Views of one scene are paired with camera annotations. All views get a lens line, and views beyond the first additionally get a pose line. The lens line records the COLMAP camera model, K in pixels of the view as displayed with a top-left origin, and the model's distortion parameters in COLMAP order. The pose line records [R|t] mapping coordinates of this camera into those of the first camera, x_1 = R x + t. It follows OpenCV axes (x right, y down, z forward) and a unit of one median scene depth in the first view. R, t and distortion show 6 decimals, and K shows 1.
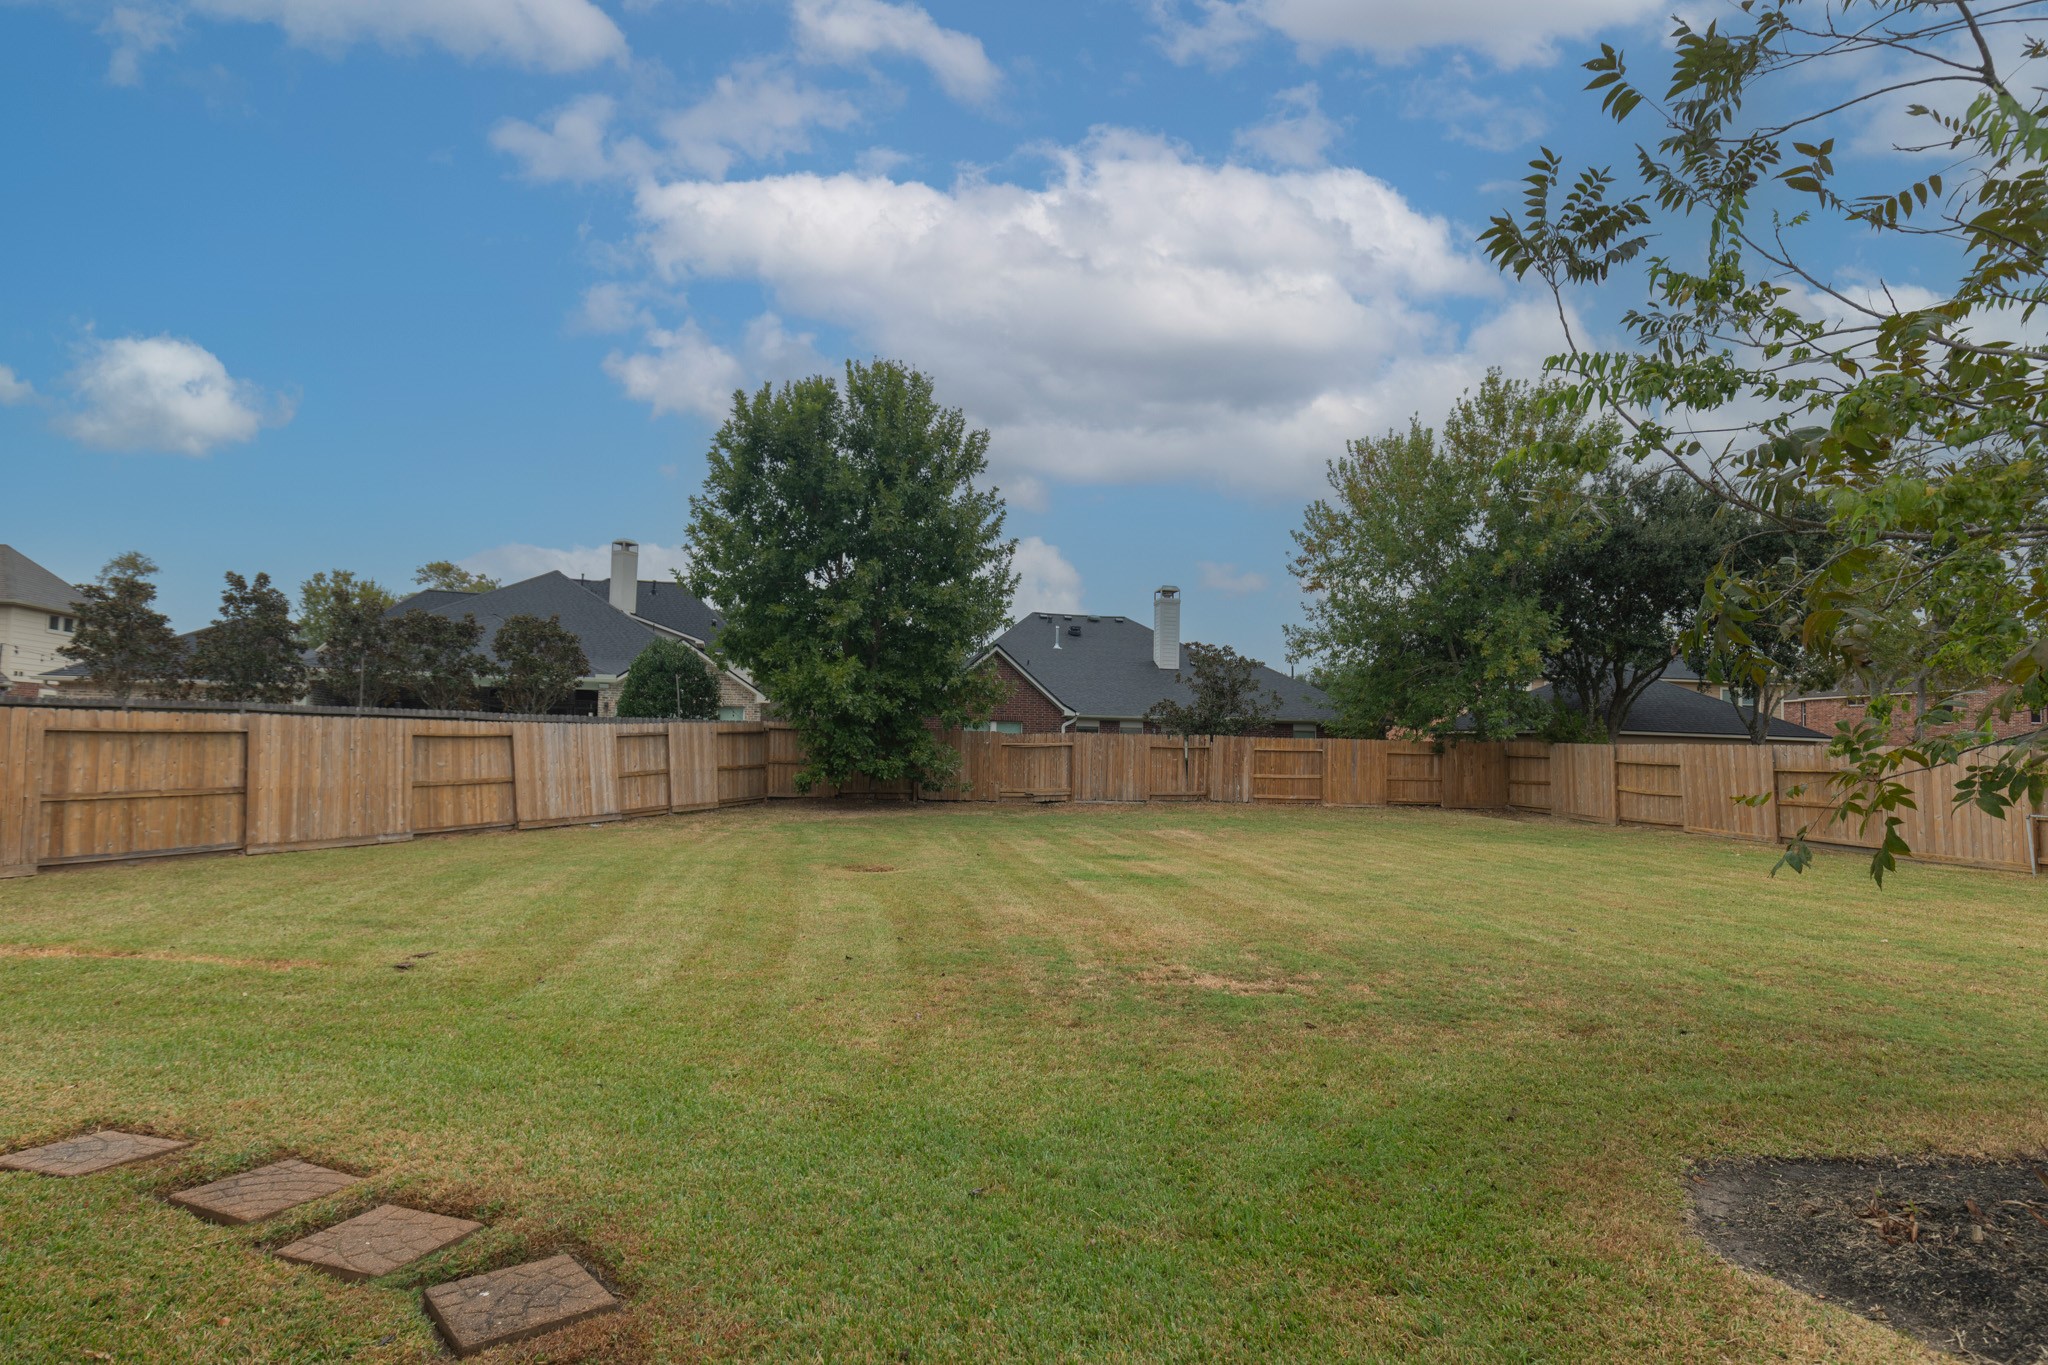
lens RADIAL K [[960.8, 0, 1023.7], [0, 960.8, 726.3], [0, 0, 1]] dist [-0.000659, -0.000309]
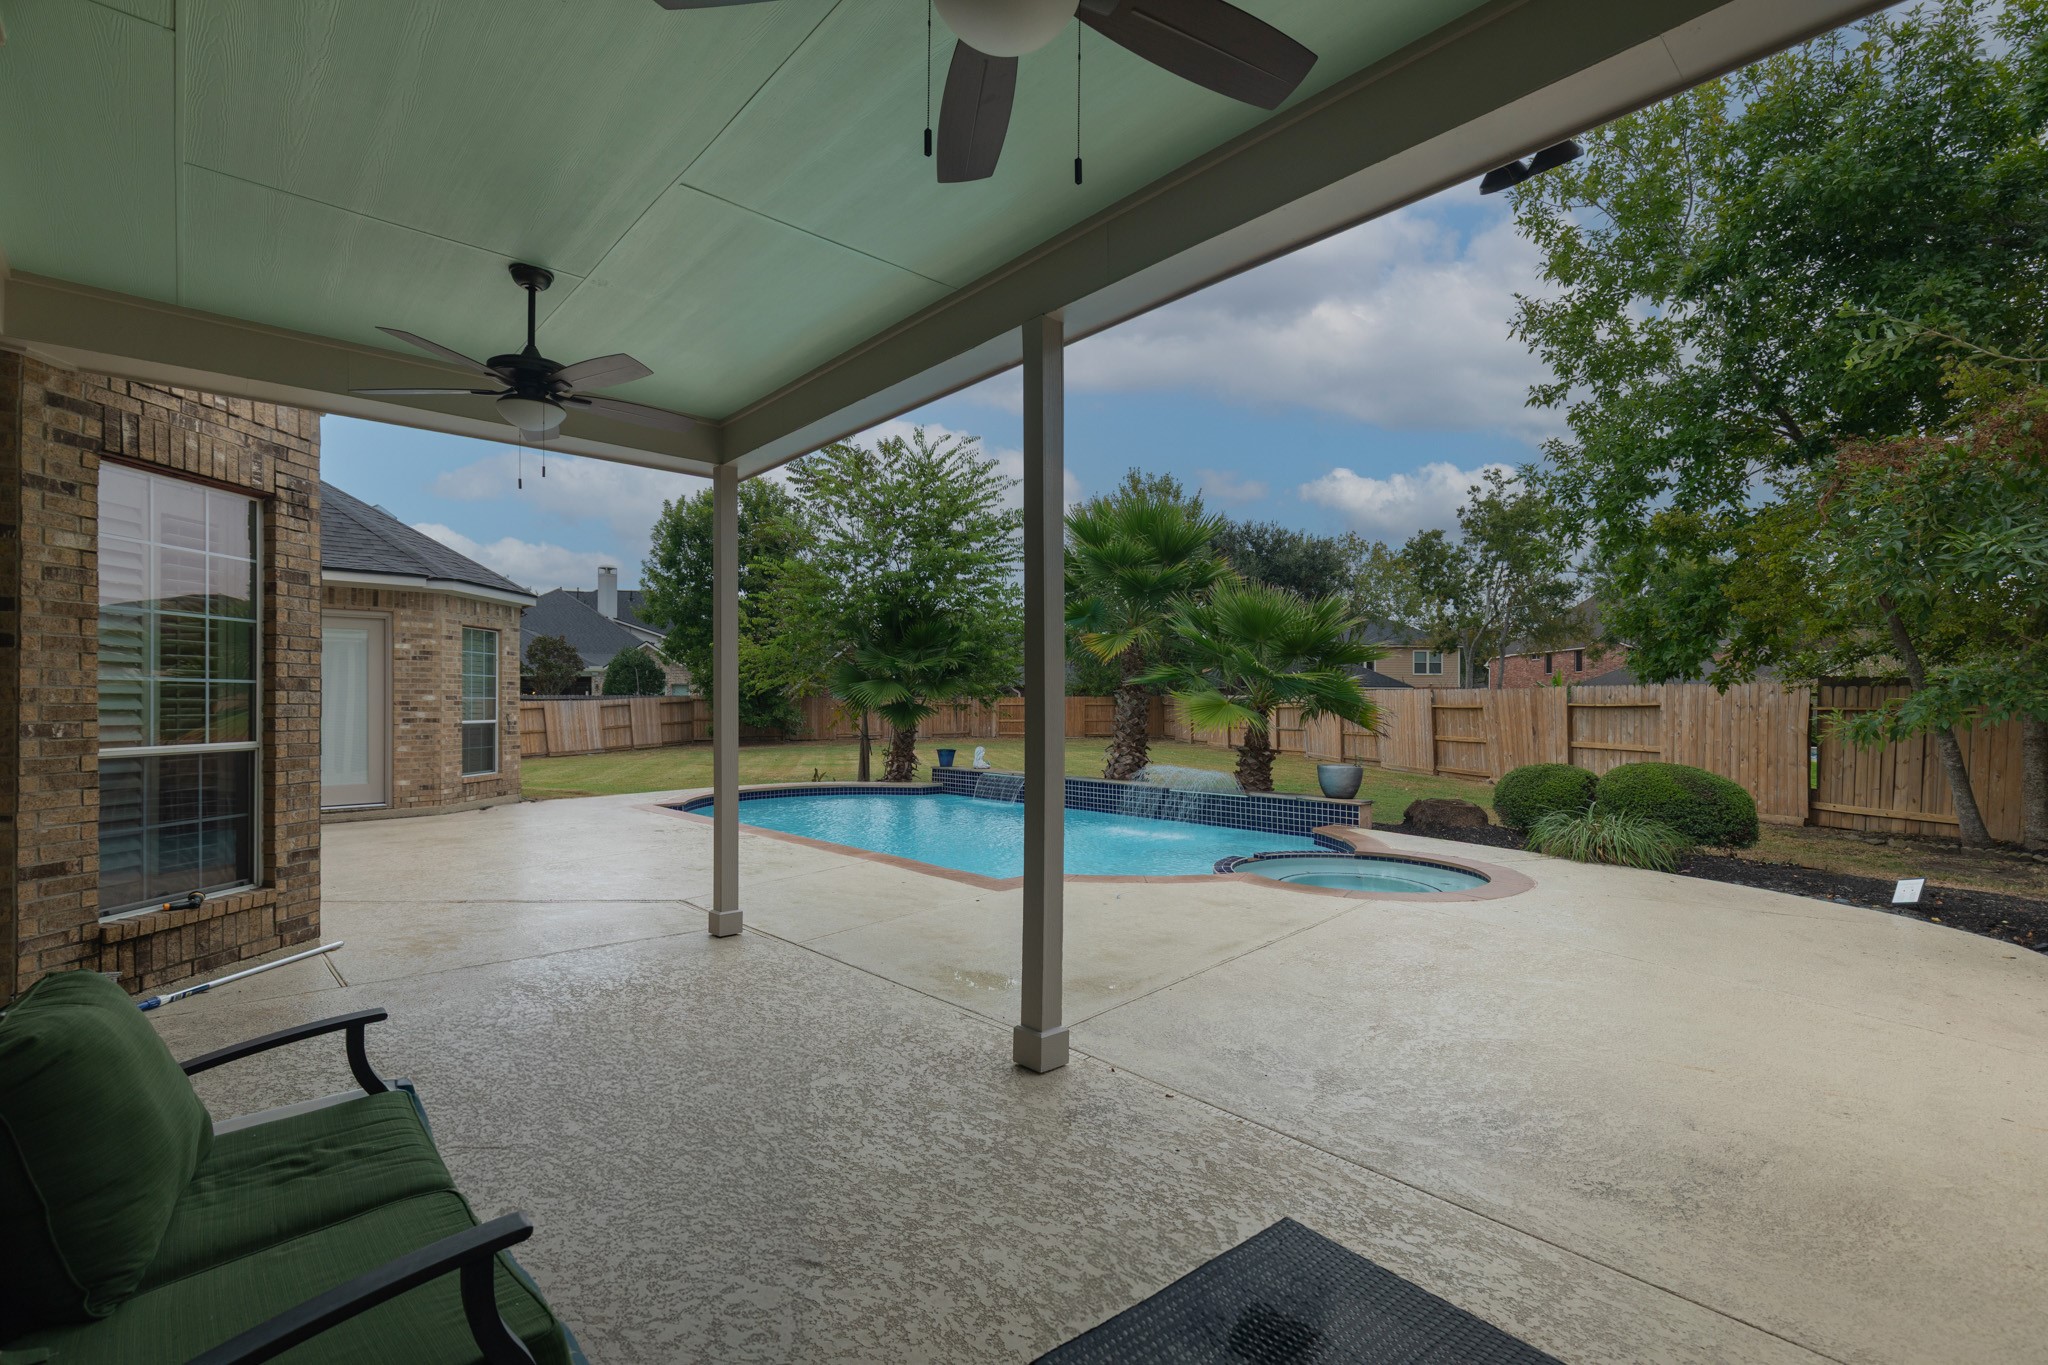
lens RADIAL K [[923.5, 0, 1021.5], [0, 923.5, 714.3], [0, 0, 1]] dist [0.016072, -0.004369]
pose [[0.999623, -0.025434, 0.010306, 0.312062], [0.025090, 0.999164, 0.032266, -0.010506], [-0.011118, -0.031996, 0.999426, -0.670354]]
